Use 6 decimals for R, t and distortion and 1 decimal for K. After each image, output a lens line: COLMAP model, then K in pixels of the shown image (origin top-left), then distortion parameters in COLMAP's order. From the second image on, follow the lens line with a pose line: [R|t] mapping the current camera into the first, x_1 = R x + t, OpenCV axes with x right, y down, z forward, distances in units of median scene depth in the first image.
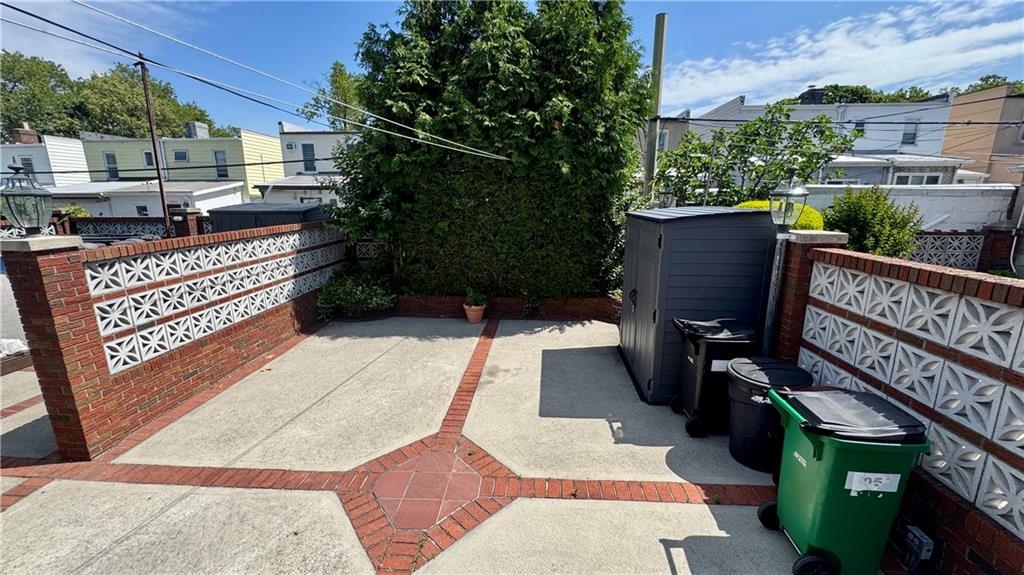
lens RADIAL K [[412.4, 0, 510.6], [0, 412.4, 286.9], [0, 0, 1]] dist [-0.000962, -0.000300]
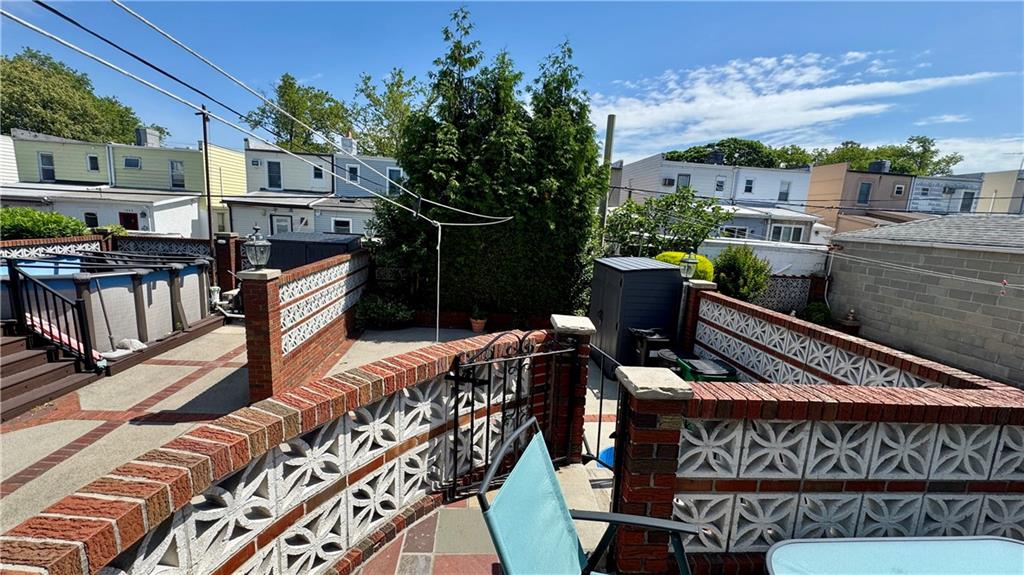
lens RADIAL K [[412.4, 0, 513.8], [0, 412.4, 287.3], [0, 0, 1]] dist [-0.000962, -0.000300]
pose [[0.985367, 0.030300, 0.167732, -0.230813], [-0.023192, 0.998755, -0.044174, -0.003221], [-0.168861, 0.039638, 0.984842, -0.387823]]
